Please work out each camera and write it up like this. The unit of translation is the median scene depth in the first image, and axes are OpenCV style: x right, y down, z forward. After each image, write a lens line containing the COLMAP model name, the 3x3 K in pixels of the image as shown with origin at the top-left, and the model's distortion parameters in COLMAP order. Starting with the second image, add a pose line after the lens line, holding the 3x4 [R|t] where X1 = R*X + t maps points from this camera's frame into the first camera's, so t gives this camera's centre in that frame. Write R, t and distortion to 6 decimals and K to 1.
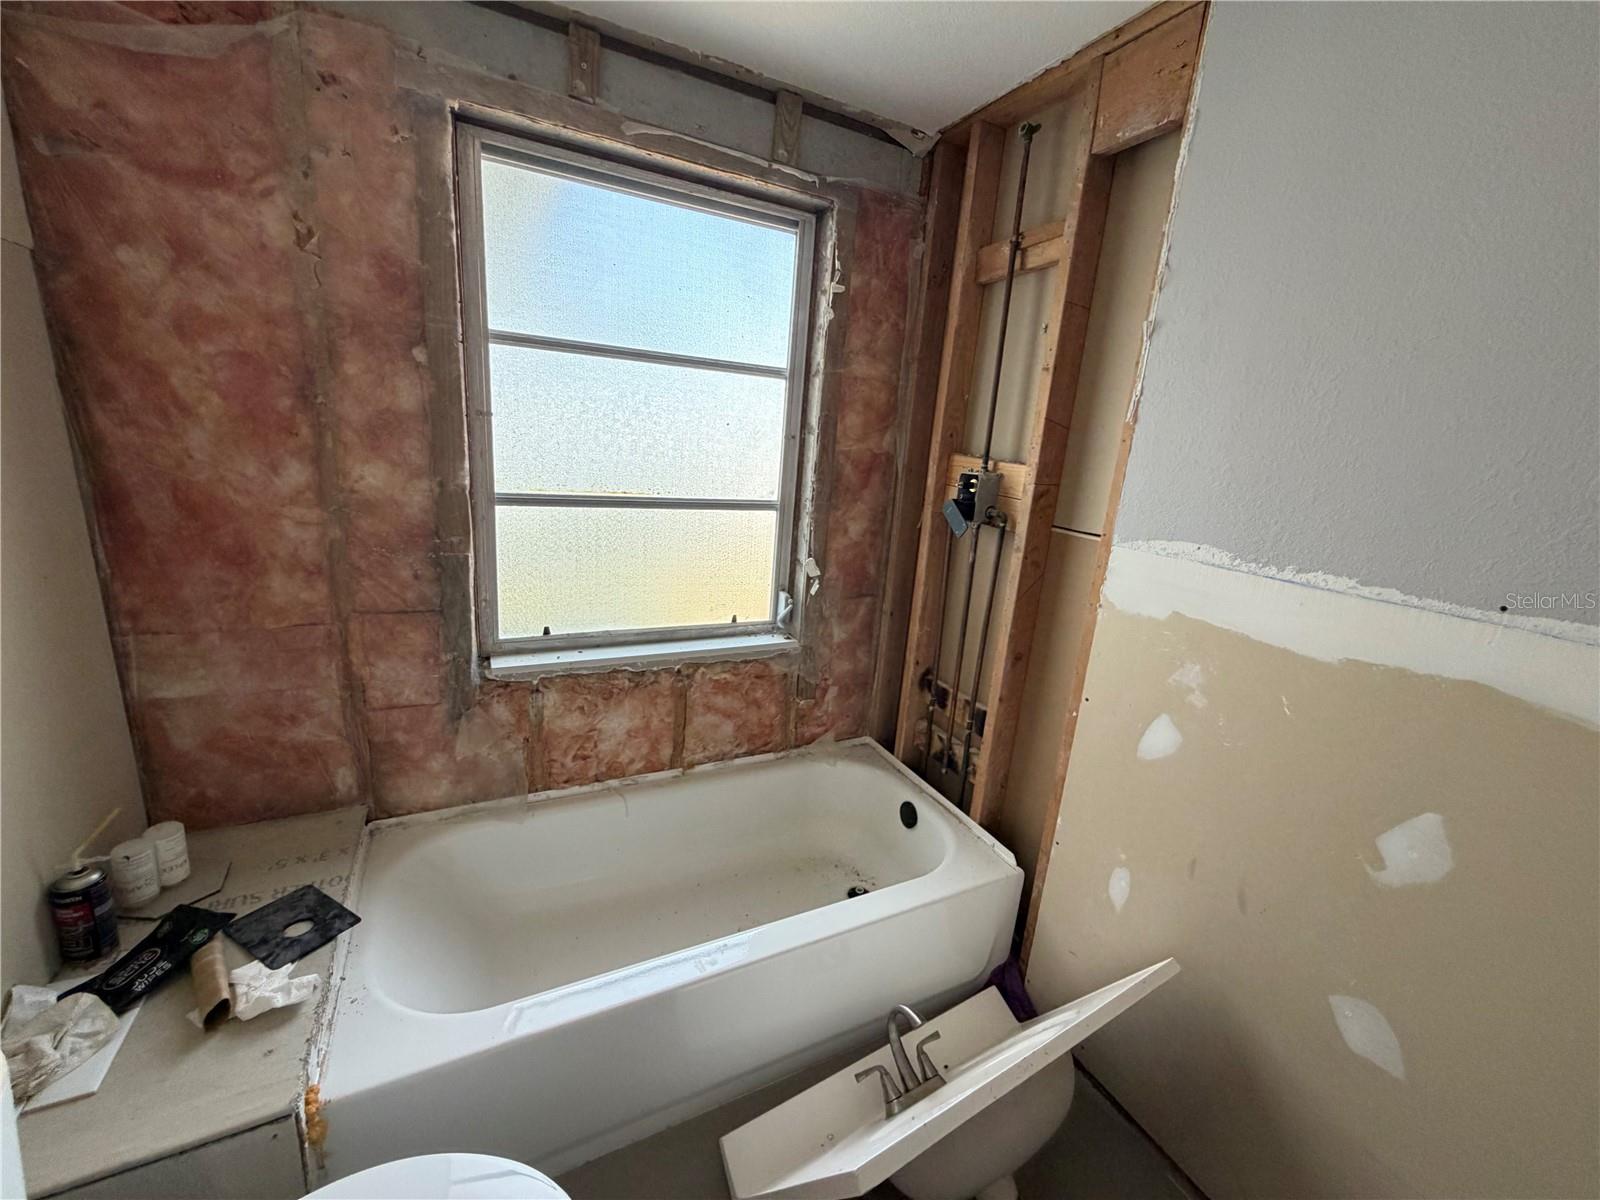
lens RADIAL K [[640.4, 0, 804.1], [0, 640.4, 599.3], [0, 0, 1]] dist [0.000432, -0.000067]
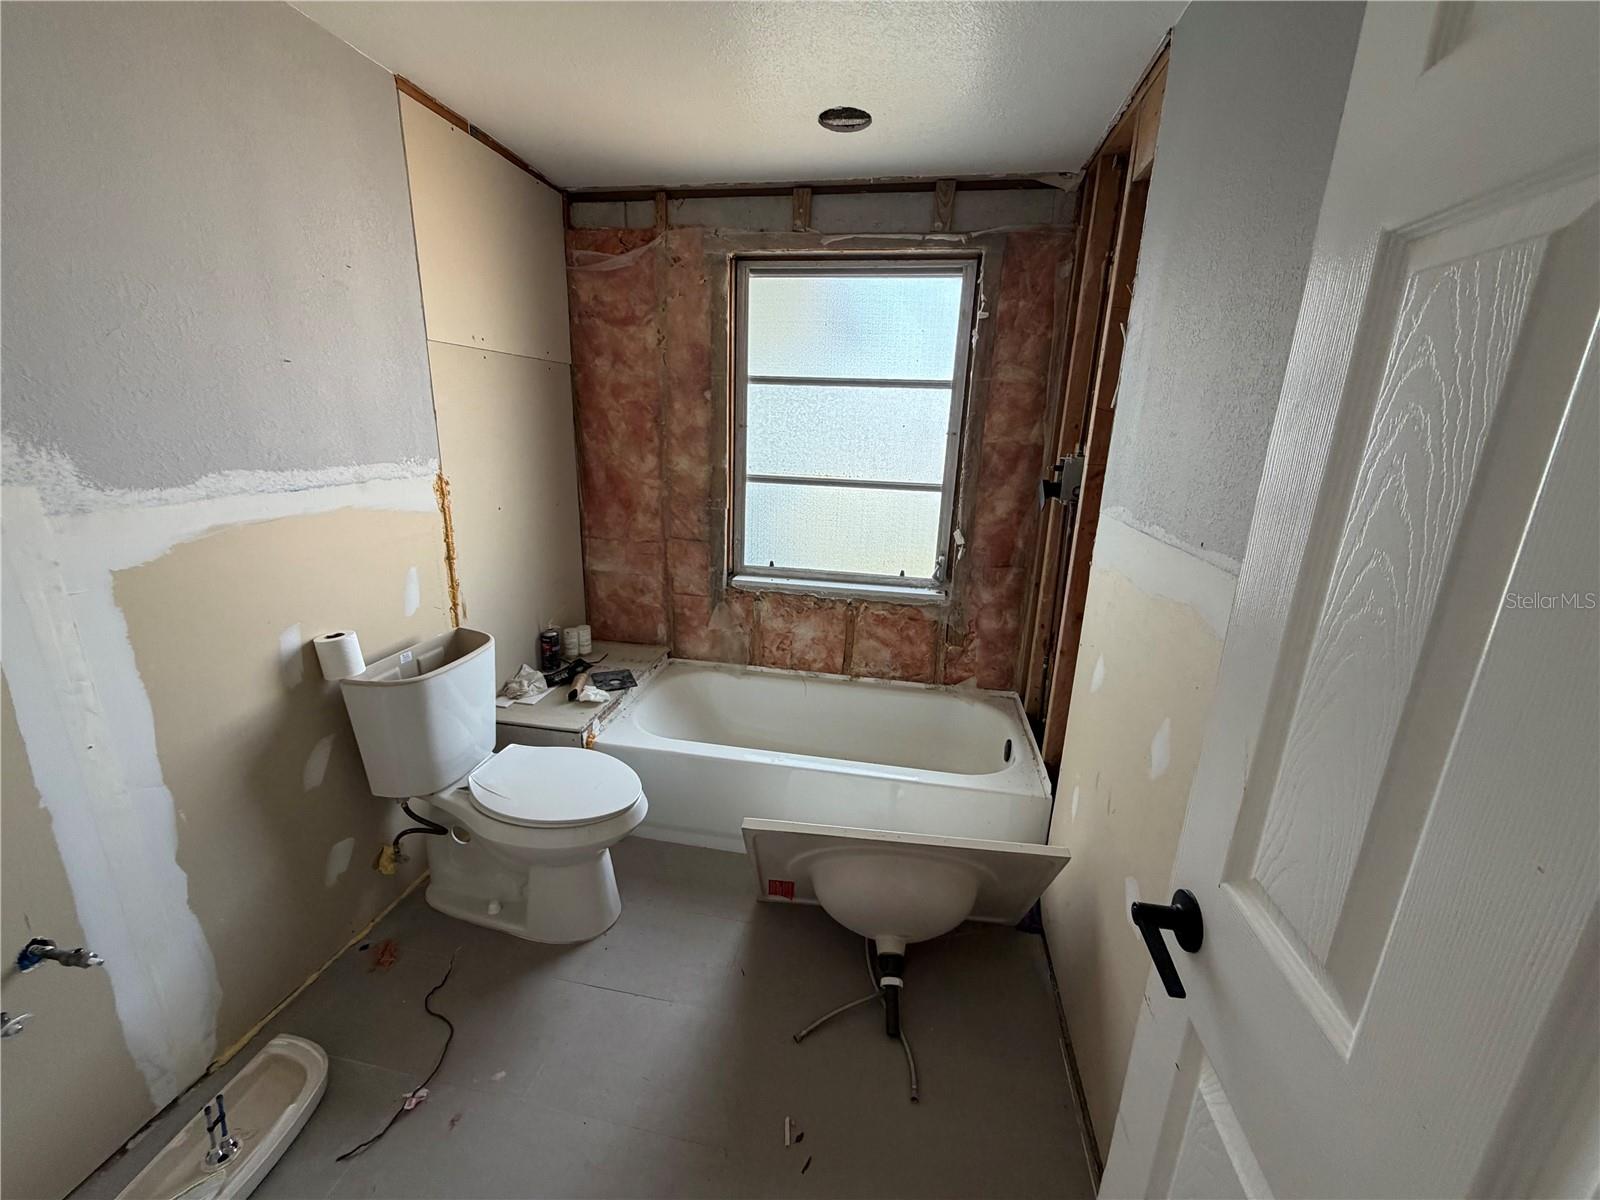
lens RADIAL K [[640.4, 0, 797.8], [0, 640.4, 599.2], [0, 0, 1]] dist [0.000432, -0.000067]
pose [[0.796666, 0.113561, -0.593656, 0.689223], [-0.122499, 0.992144, 0.025398, 0.103440], [0.591876, 0.052488, 0.804318, -0.250631]]
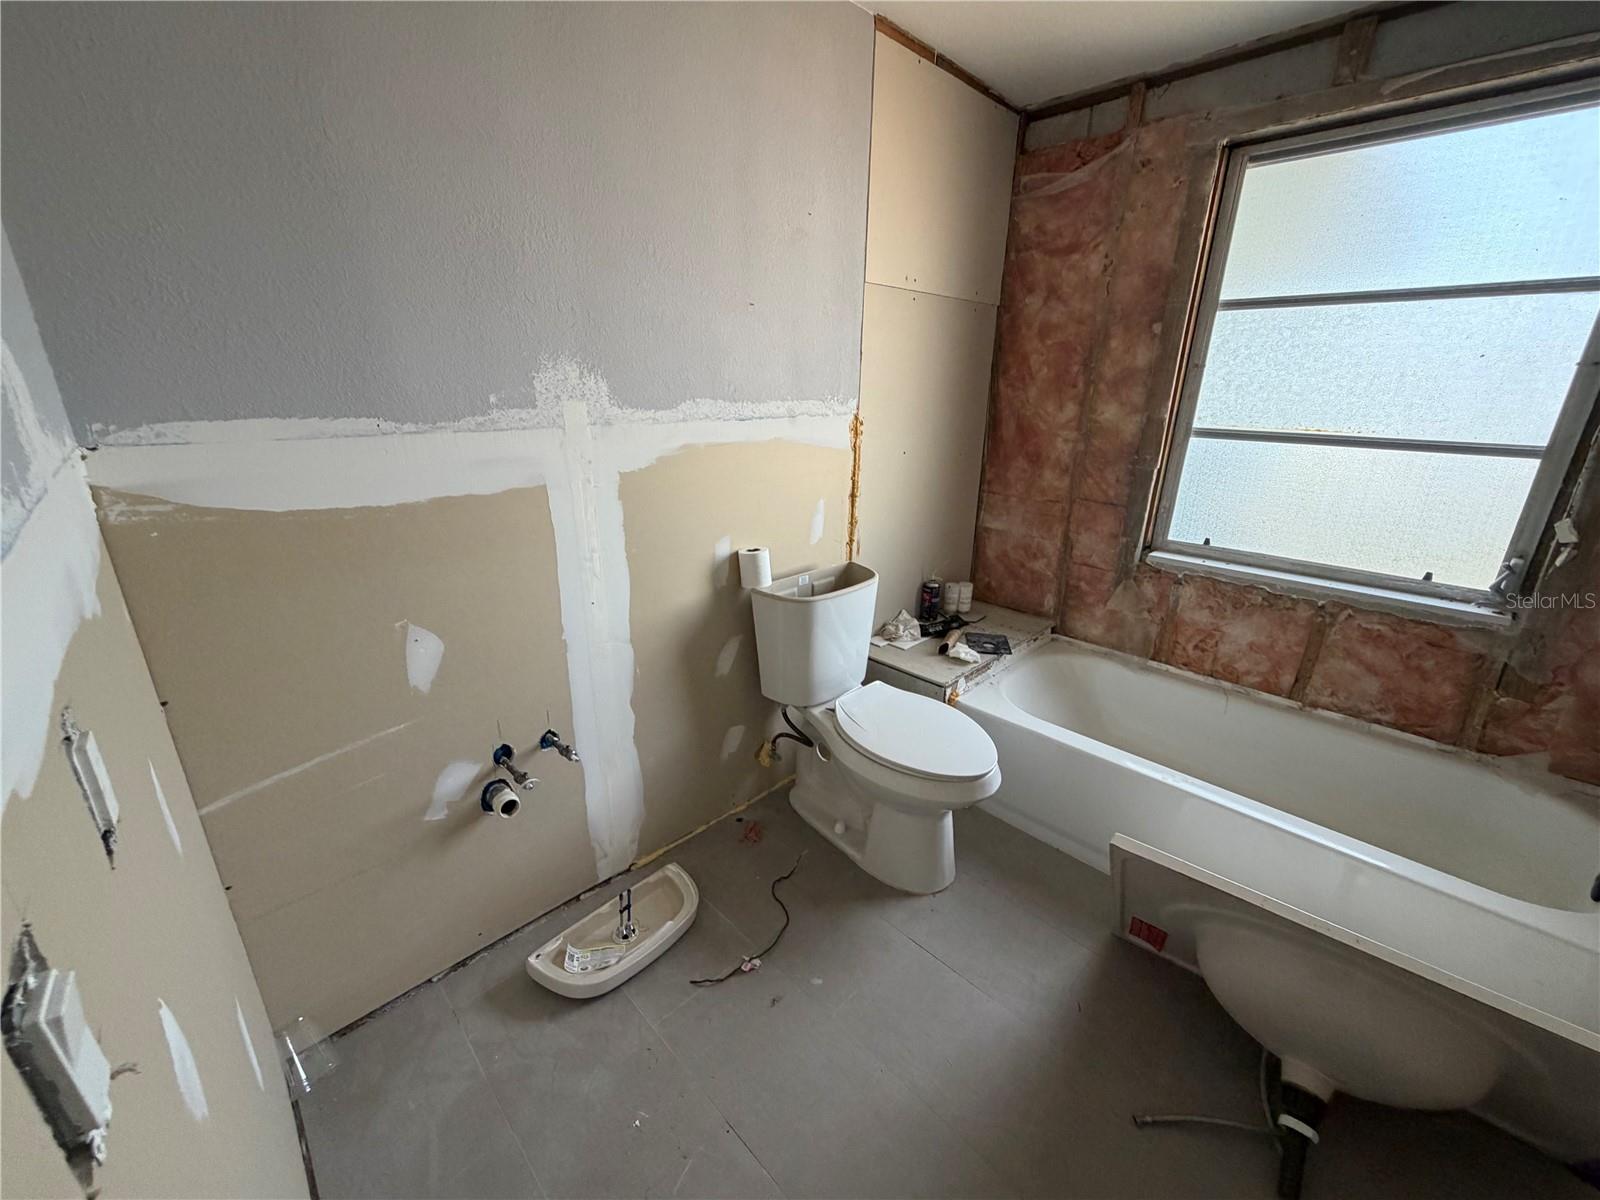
lens RADIAL K [[640.4, 0, 796.0], [0, 640.4, 599.5], [0, 0, 1]] dist [0.000432, -0.000067]
pose [[0.305430, 0.236030, -0.922498, 0.623488], [-0.226867, 0.958932, 0.170238, 0.149260], [0.924794, 0.157289, 0.346434, -0.180013]]
